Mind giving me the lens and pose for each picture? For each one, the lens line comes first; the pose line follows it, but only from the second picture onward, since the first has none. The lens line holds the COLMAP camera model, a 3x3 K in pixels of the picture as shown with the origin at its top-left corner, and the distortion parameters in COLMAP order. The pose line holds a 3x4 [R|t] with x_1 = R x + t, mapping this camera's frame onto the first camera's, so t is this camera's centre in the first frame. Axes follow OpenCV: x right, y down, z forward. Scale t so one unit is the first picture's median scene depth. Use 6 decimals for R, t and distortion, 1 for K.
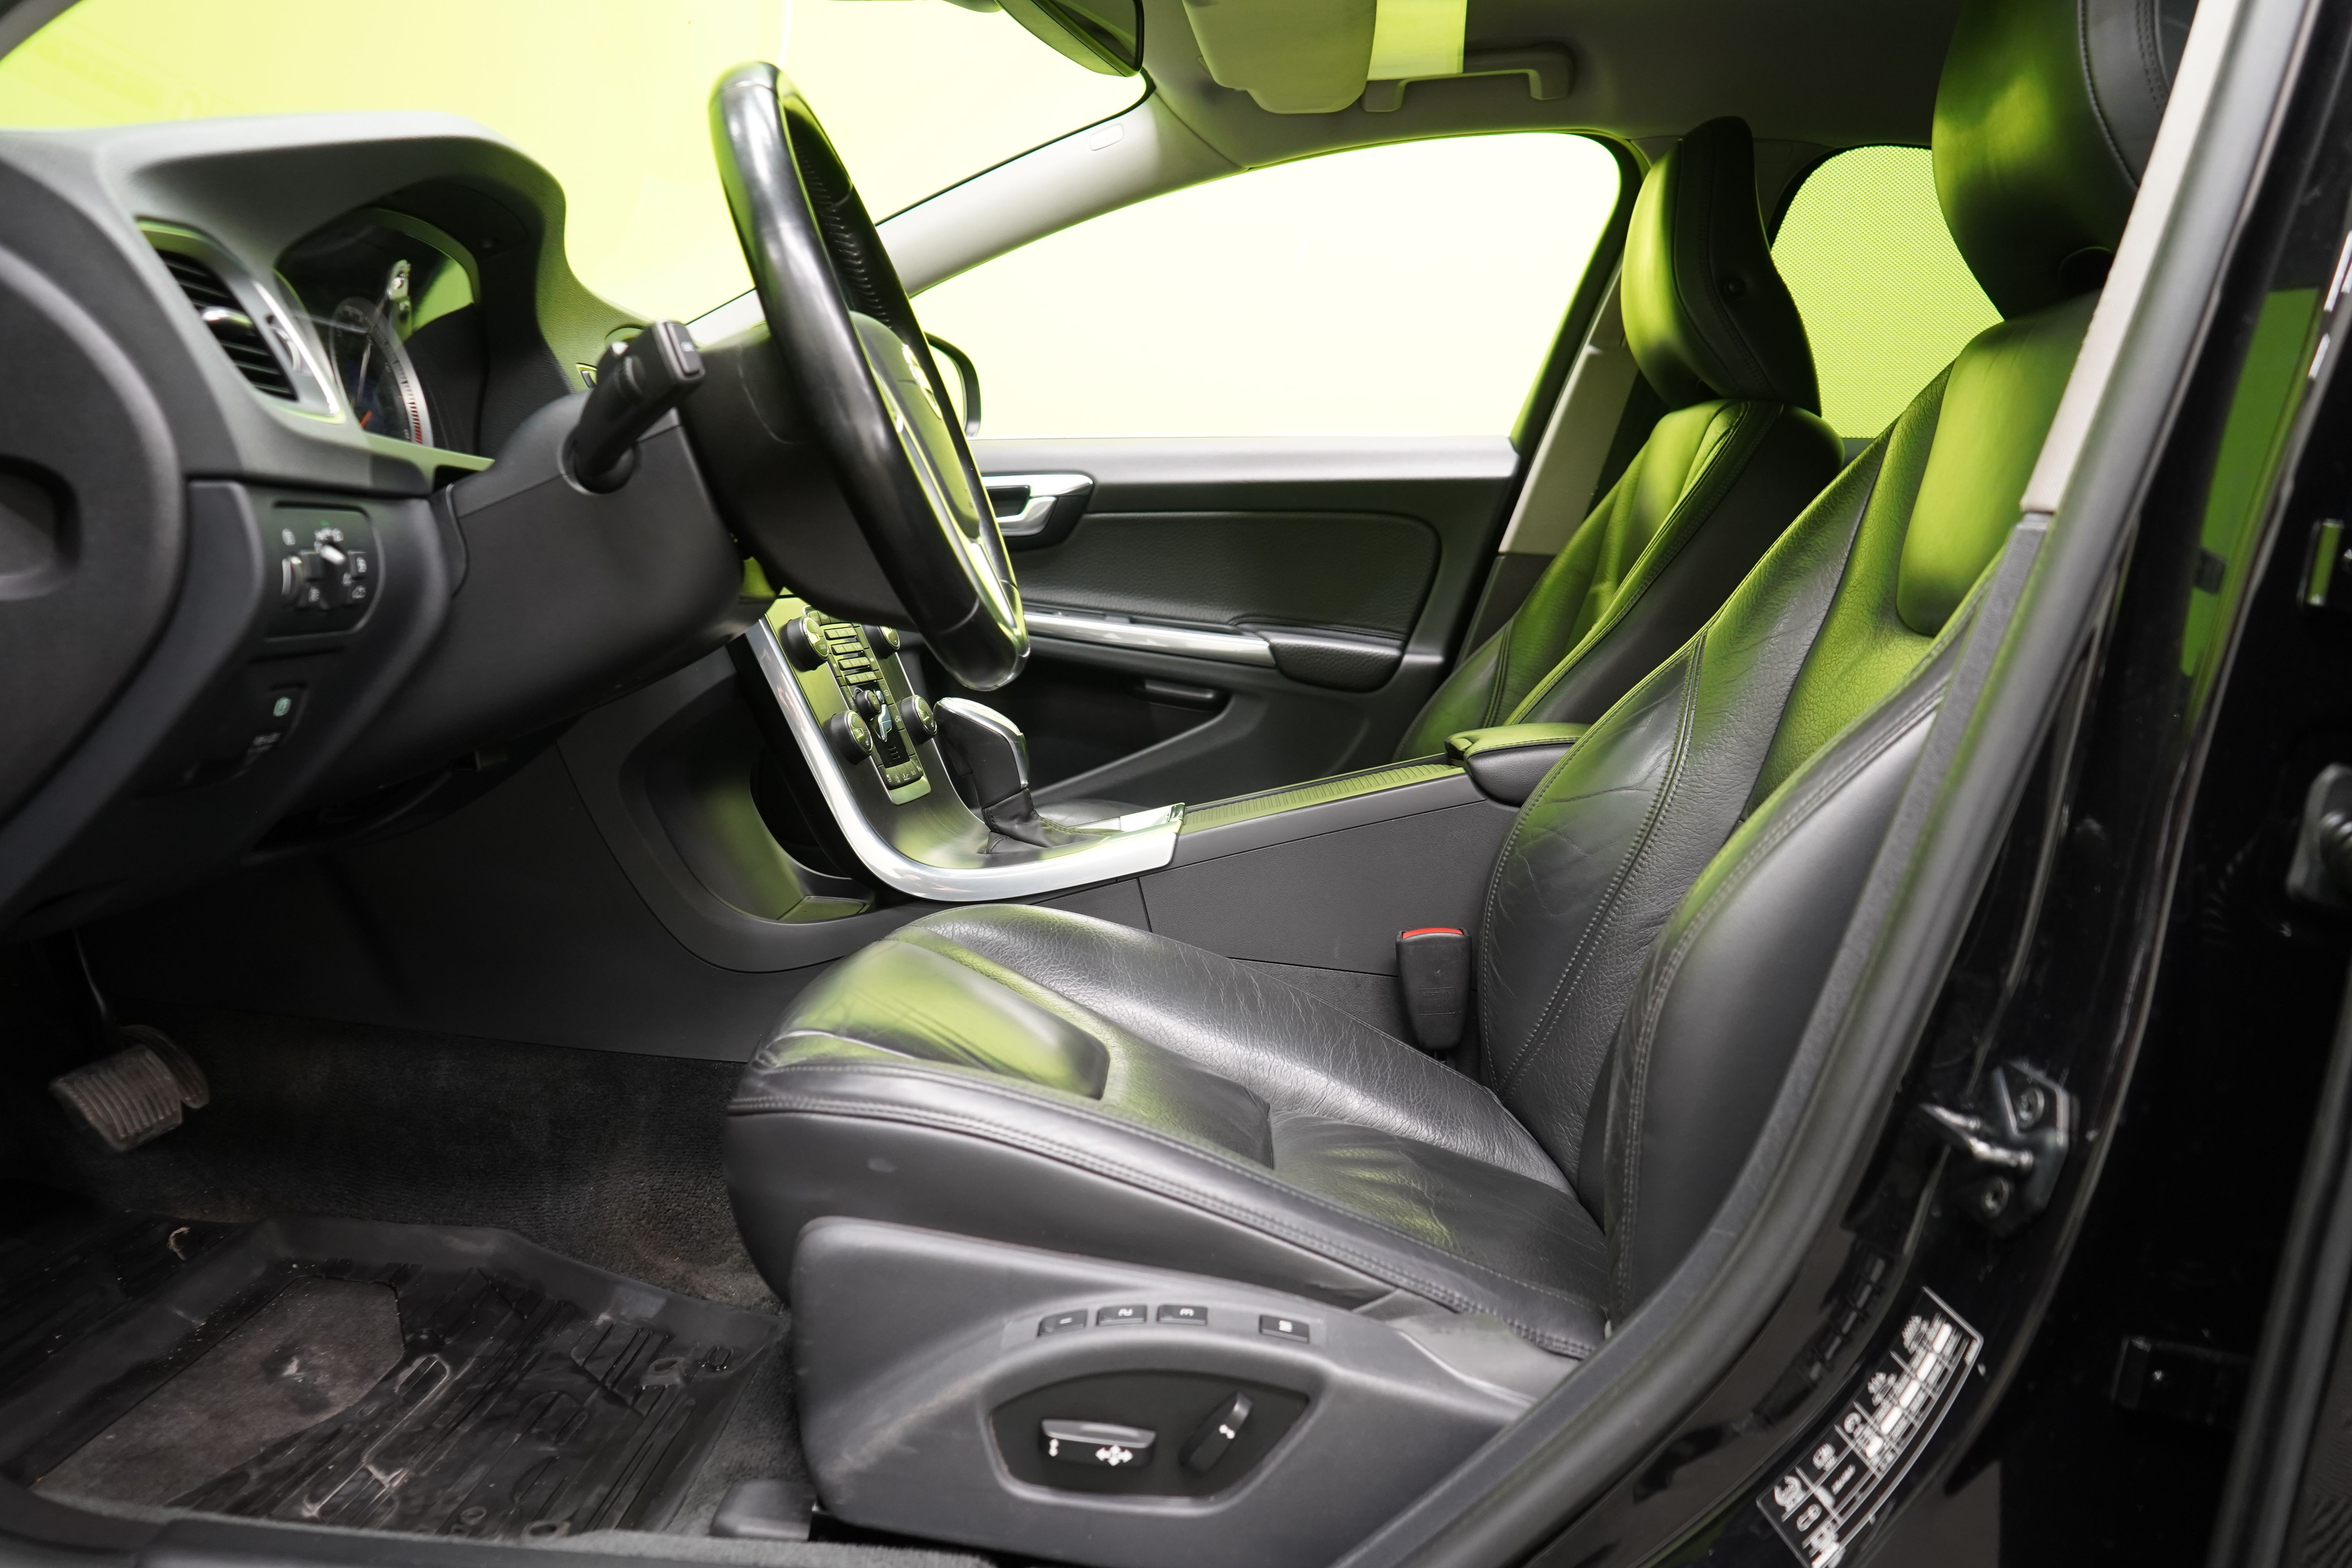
lens RADIAL K [[1913.4, 0, 1176.0], [0, 1913.4, 784.0], [0, 0, 1]] dist [-0.003895, 0.008135]
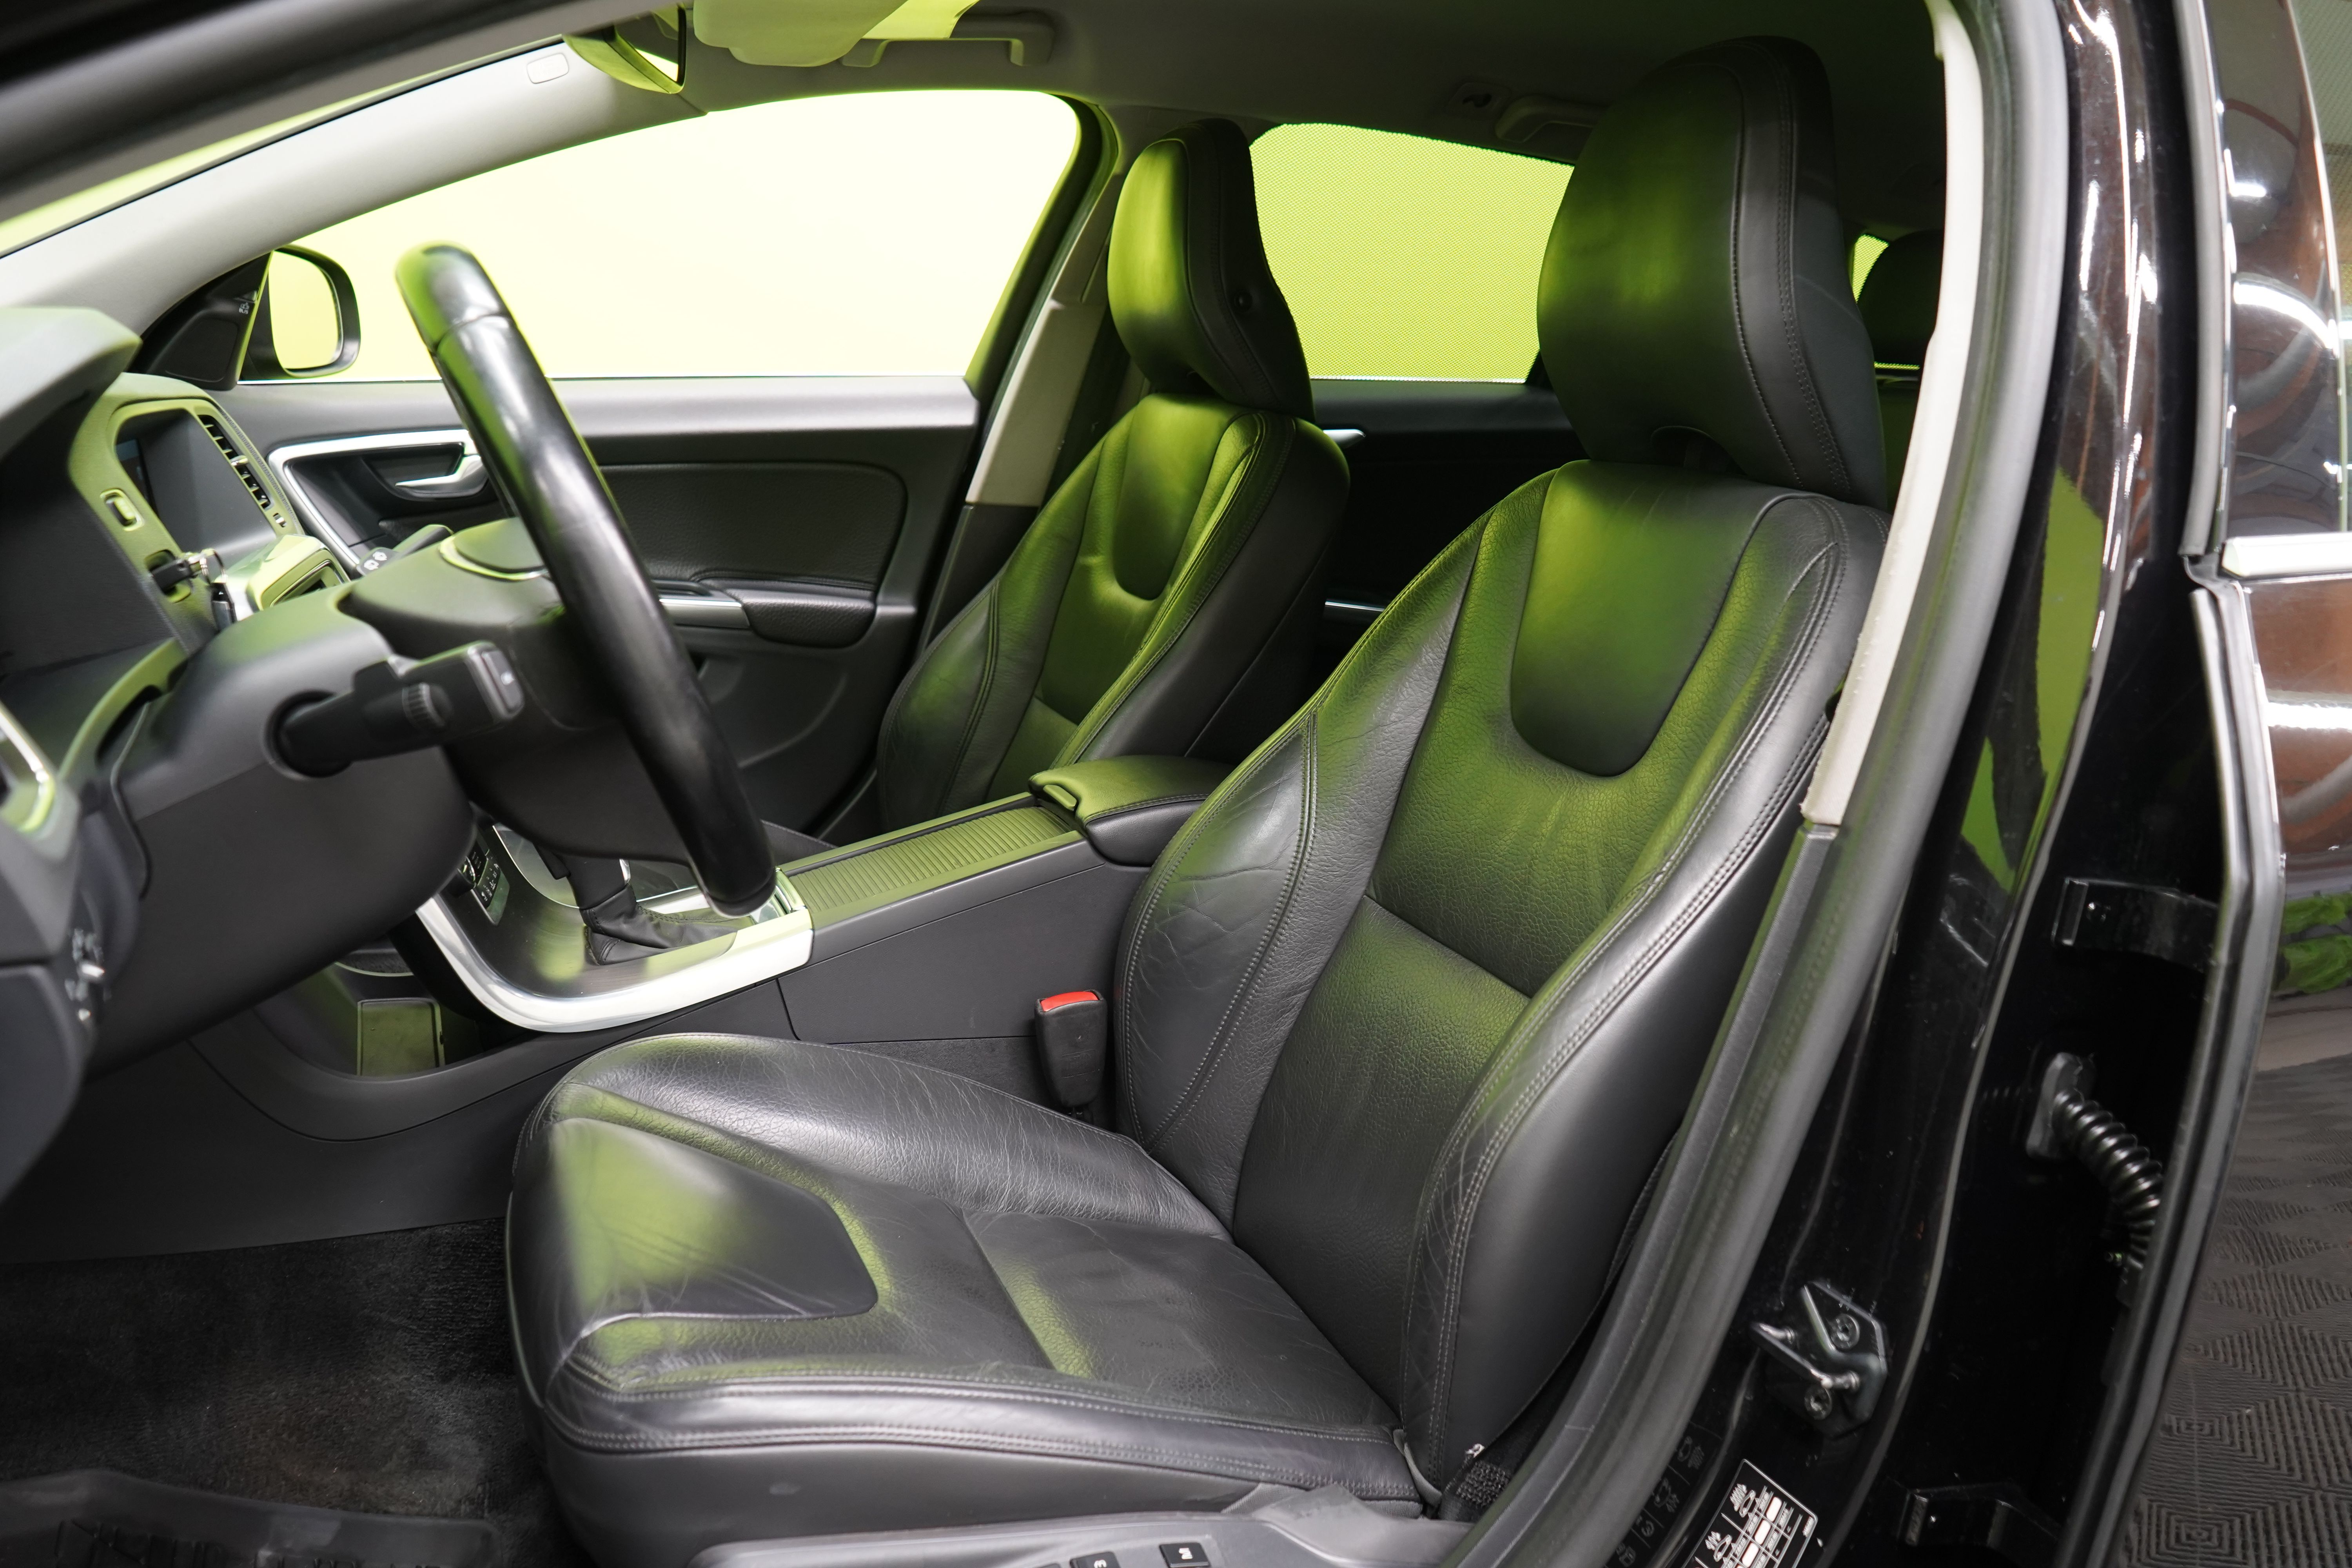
lens RADIAL K [[1889.6, 0, 1176.0], [0, 1889.6, 784.0], [0, 0, 1]] dist [-0.012898, 0.013033]
pose [[0.915099, -0.090567, 0.392928, -0.220108], [0.029302, 0.986810, 0.159209, -0.213253], [-0.402164, -0.134178, 0.905682, 0.059838]]
